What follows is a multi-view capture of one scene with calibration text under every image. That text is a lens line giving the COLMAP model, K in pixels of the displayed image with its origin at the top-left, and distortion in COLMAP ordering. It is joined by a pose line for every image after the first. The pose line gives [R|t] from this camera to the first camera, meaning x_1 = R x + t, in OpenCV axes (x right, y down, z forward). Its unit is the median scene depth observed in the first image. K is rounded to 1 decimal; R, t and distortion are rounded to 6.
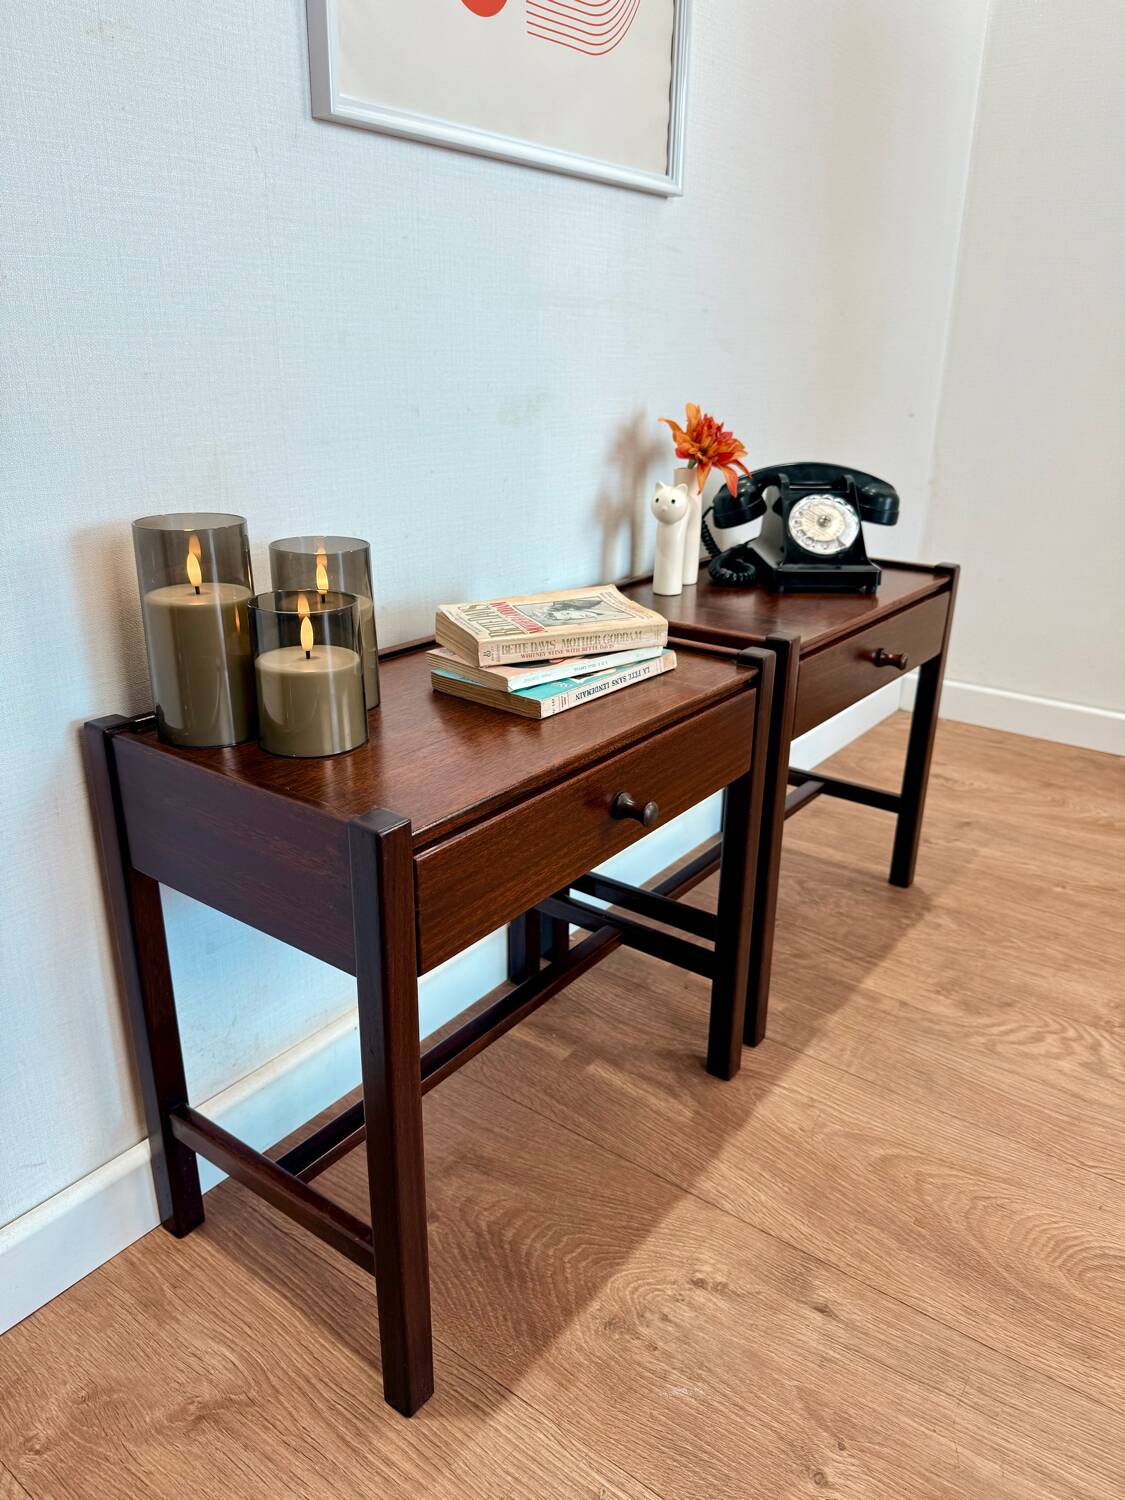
lens RADIAL K [[1070.1, 0, 562.5], [0, 1070.1, 750.0], [0, 0, 1]] dist [-0.005346, -0.003236]
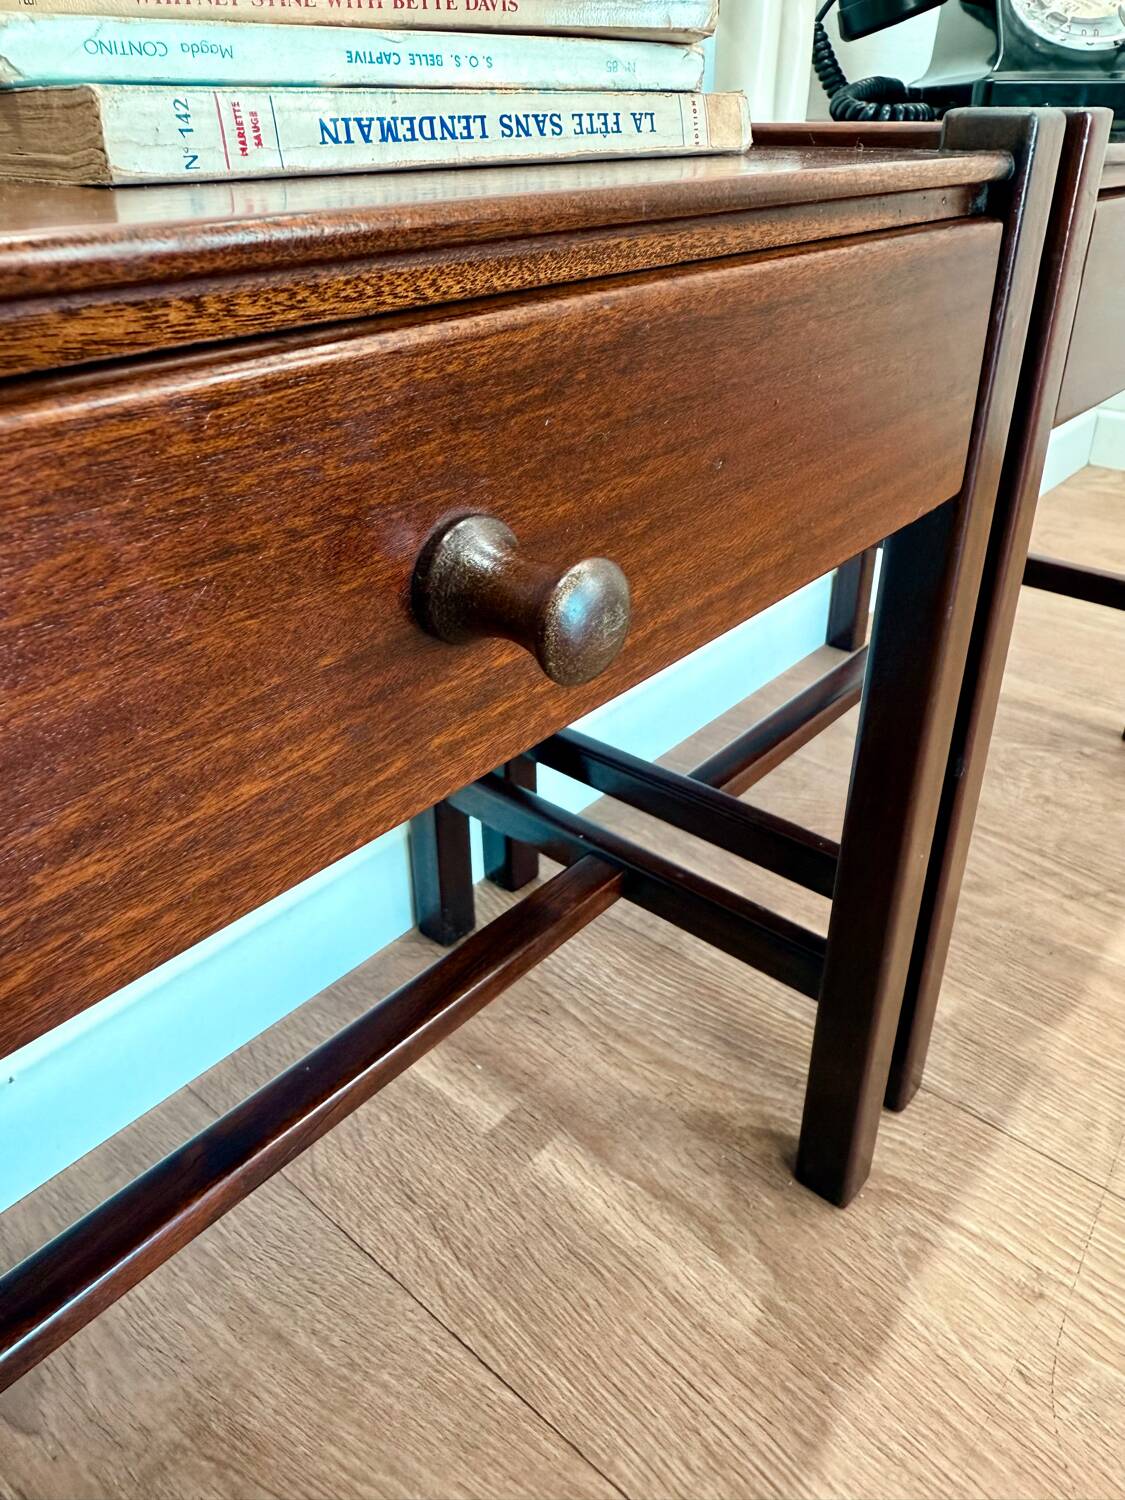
lens RADIAL K [[1064.9, 0, 565.1], [0, 1064.9, 656.5], [0, 0, 1]] dist [-0.022311, 0.000612]
pose [[0.997247, 0.017629, -0.072025, 0.074805], [-0.010038, 0.994481, 0.104436, 0.037086], [0.073468, -0.103426, 0.991920, 0.648697]]
